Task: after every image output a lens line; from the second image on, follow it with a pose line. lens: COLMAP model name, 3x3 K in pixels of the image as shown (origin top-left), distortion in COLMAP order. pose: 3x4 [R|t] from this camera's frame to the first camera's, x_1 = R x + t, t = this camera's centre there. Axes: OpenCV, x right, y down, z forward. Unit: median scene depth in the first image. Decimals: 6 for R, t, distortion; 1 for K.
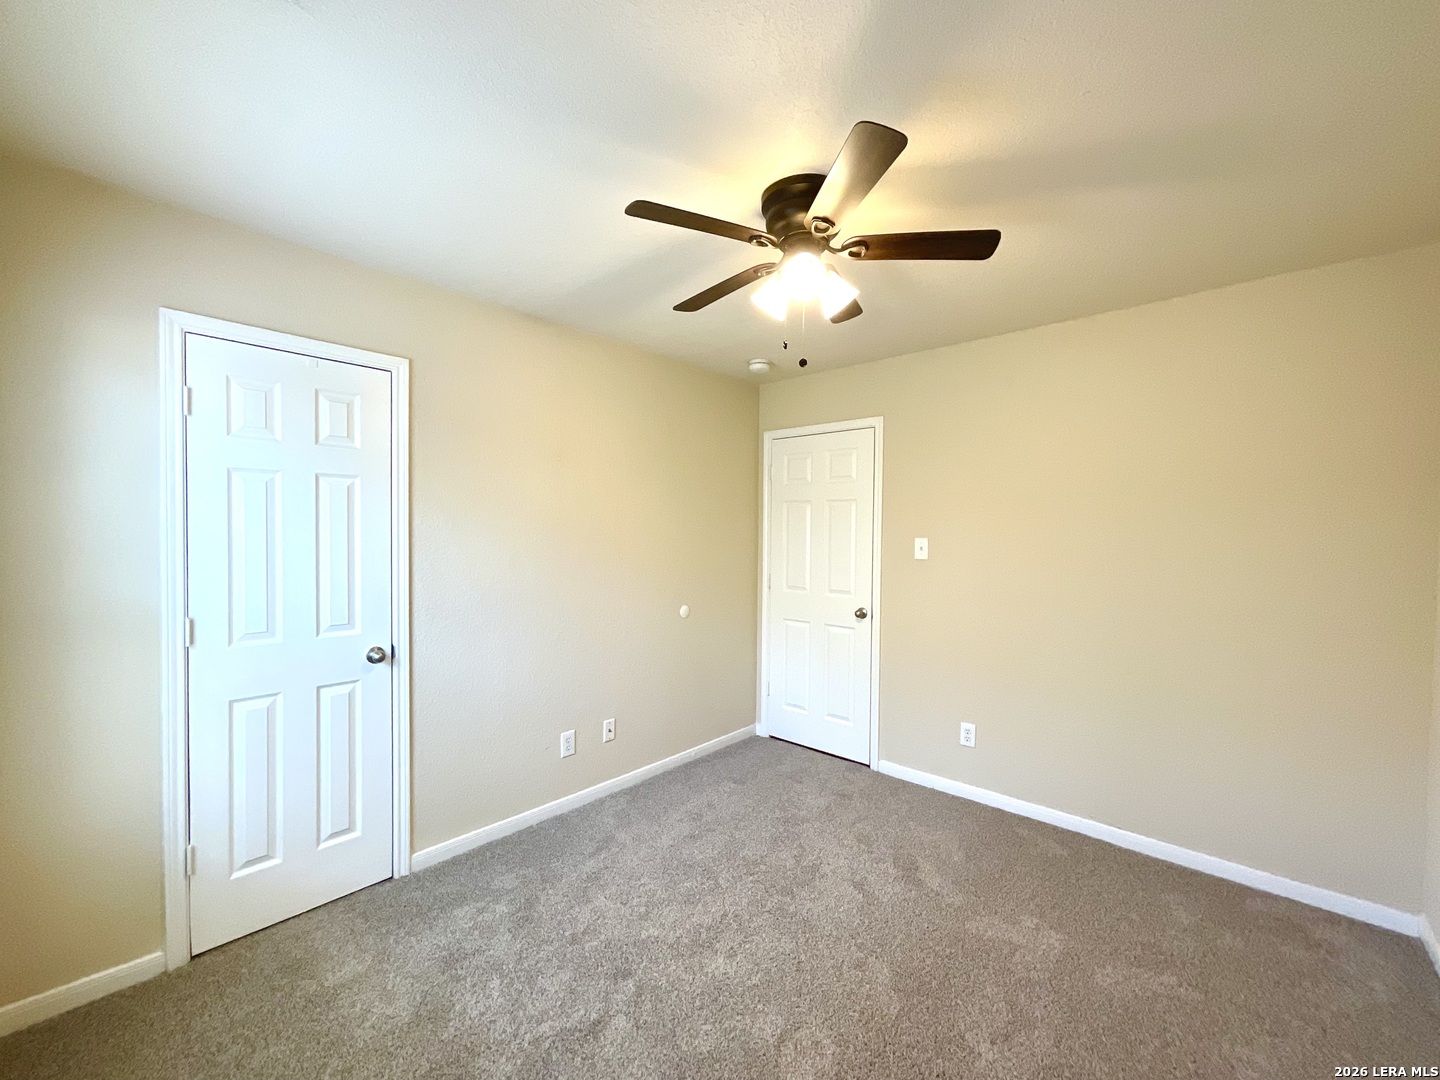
lens RADIAL K [[581.5, 0, 720.5], [0, 581.5, 543.0], [0, 0, 1]] dist [-0.001298, 0.000501]
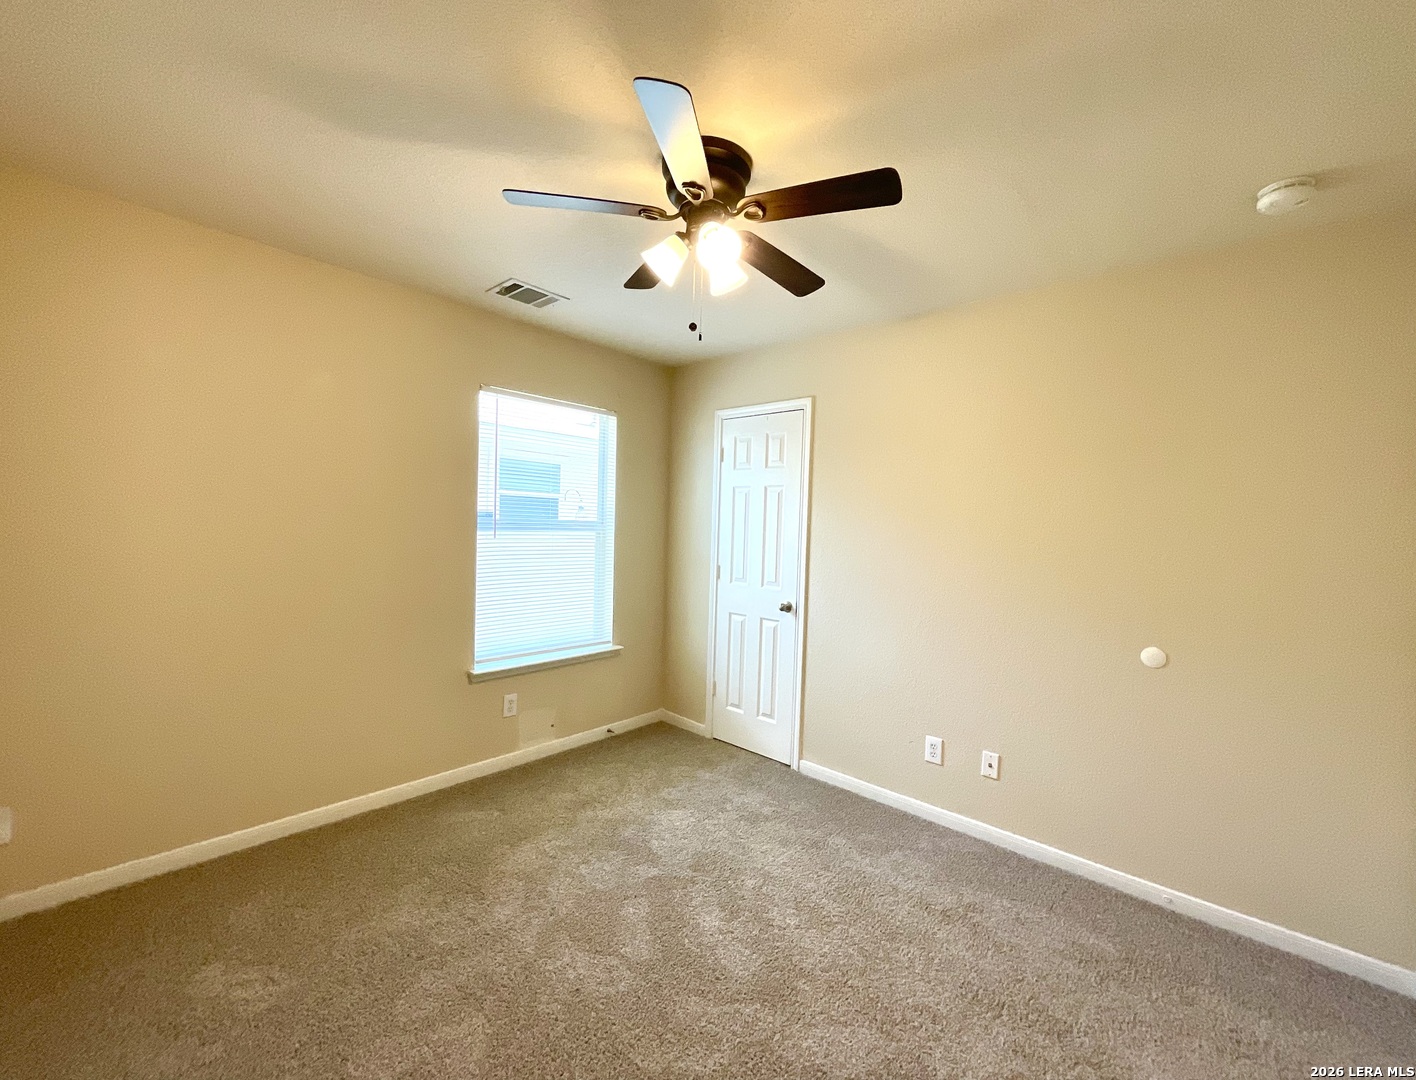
lens RADIAL K [[585.5, 0, 713.3], [0, 585.5, 543.1], [0, 0, 1]] dist [0.001077, 0.000062]
pose [[-0.001248, 0.020037, -0.999798, 0.875388], [-0.054542, 0.998310, 0.020075, 0.013798], [0.998511, 0.054556, -0.000153, 0.804346]]
